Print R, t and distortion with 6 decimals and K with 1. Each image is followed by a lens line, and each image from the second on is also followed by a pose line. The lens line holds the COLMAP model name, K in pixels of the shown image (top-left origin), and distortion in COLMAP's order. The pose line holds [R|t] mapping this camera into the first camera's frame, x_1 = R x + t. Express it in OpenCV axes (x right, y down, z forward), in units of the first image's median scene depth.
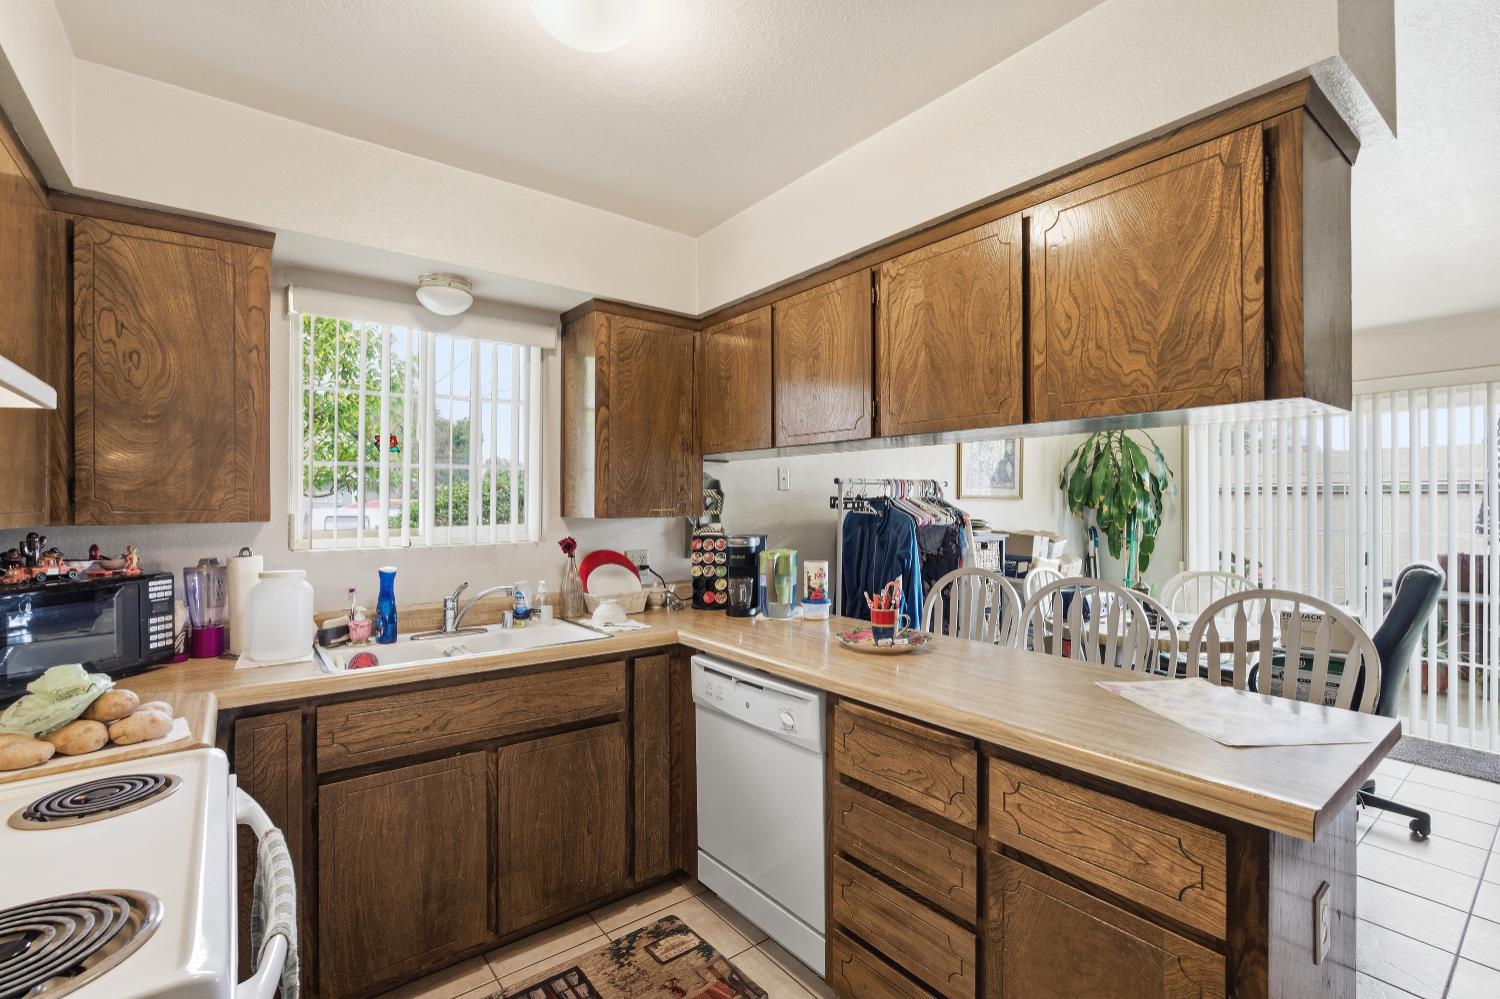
lens RADIAL K [[660.6, 0, 750.0], [0, 660.6, 499.5], [0, 0, 1]] dist [0.002646, 0.000645]
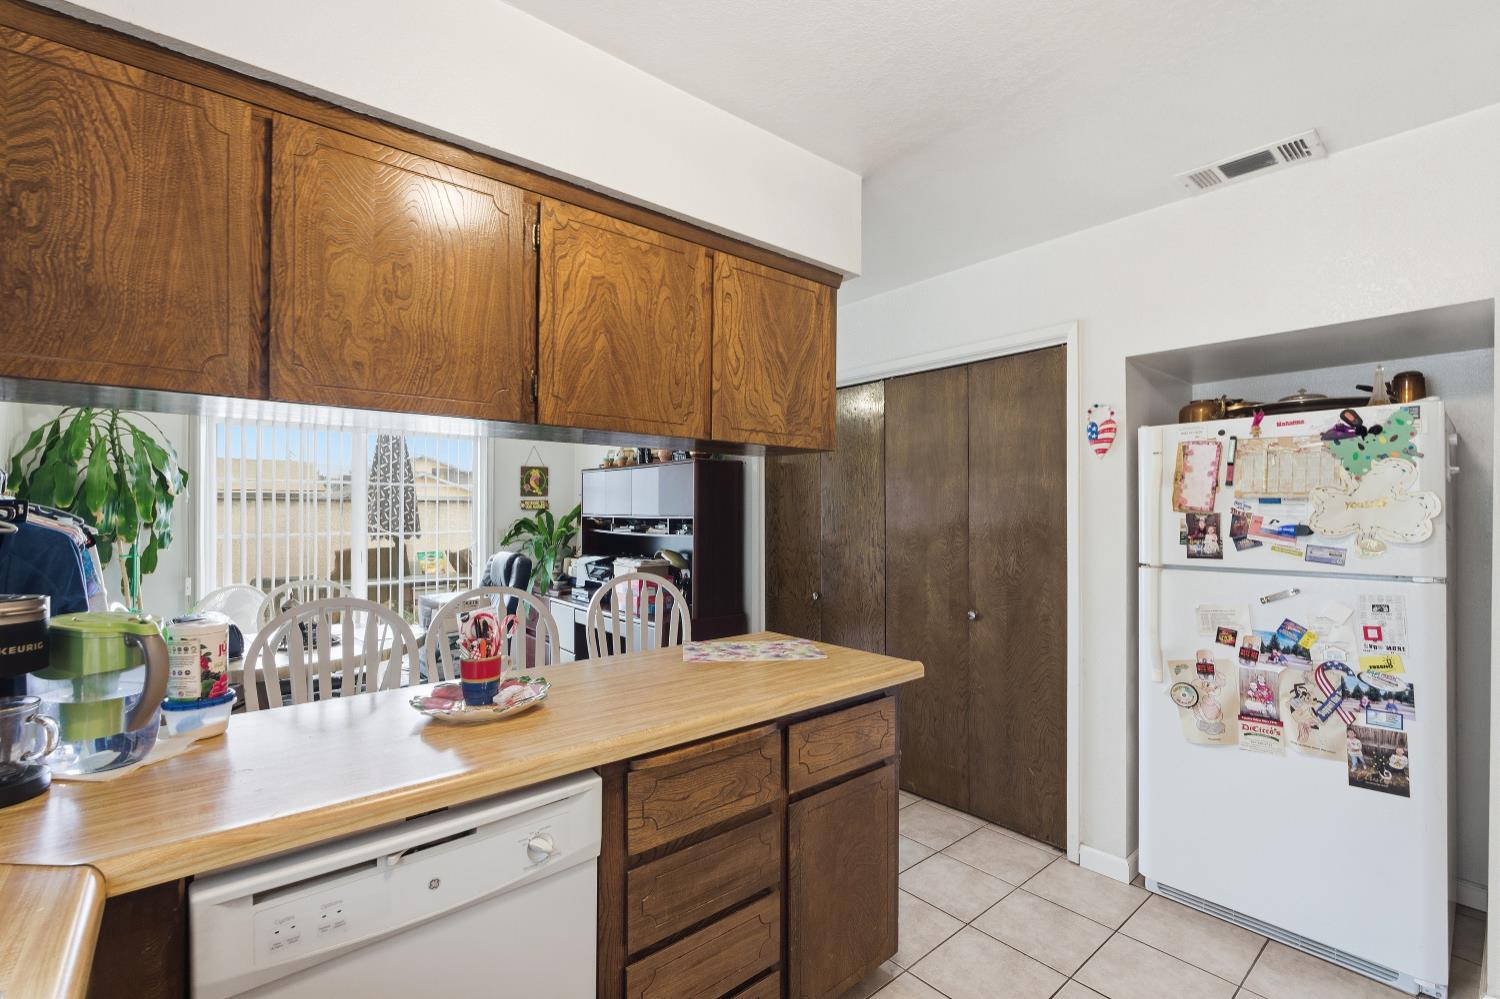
lens RADIAL K [[668.3, 0, 752.1], [0, 668.3, 508.8], [0, 0, 1]] dist [-0.004106, -0.000356]
pose [[-0.039913, -0.000503, 0.999203, -0.583982], [-0.006578, 0.999978, 0.000240, 0.001124], [-0.999182, -0.006563, -0.039915, 0.793219]]
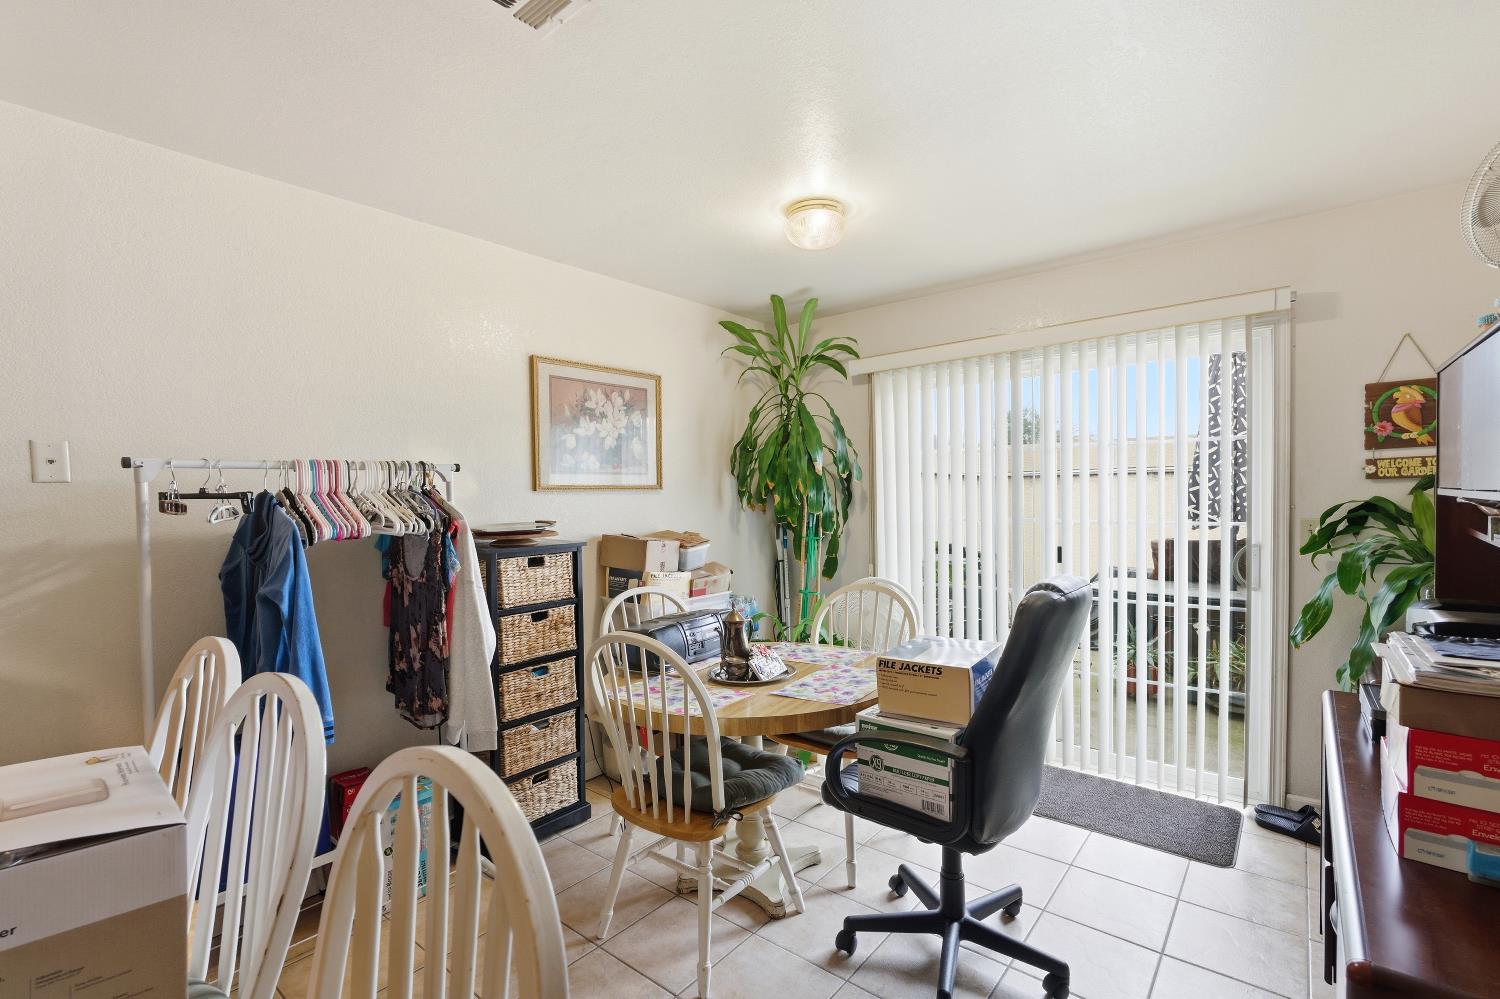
lens RADIAL K [[668.3, 0, 752.1], [0, 668.3, 508.8], [0, 0, 1]] dist [-0.004106, -0.000356]
pose [[0.976639, -0.027078, 0.213174, 0.878556], [0.021467, 0.999361, 0.028593, 0.007143], [-0.213811, -0.023348, 0.976596, 0.648070]]
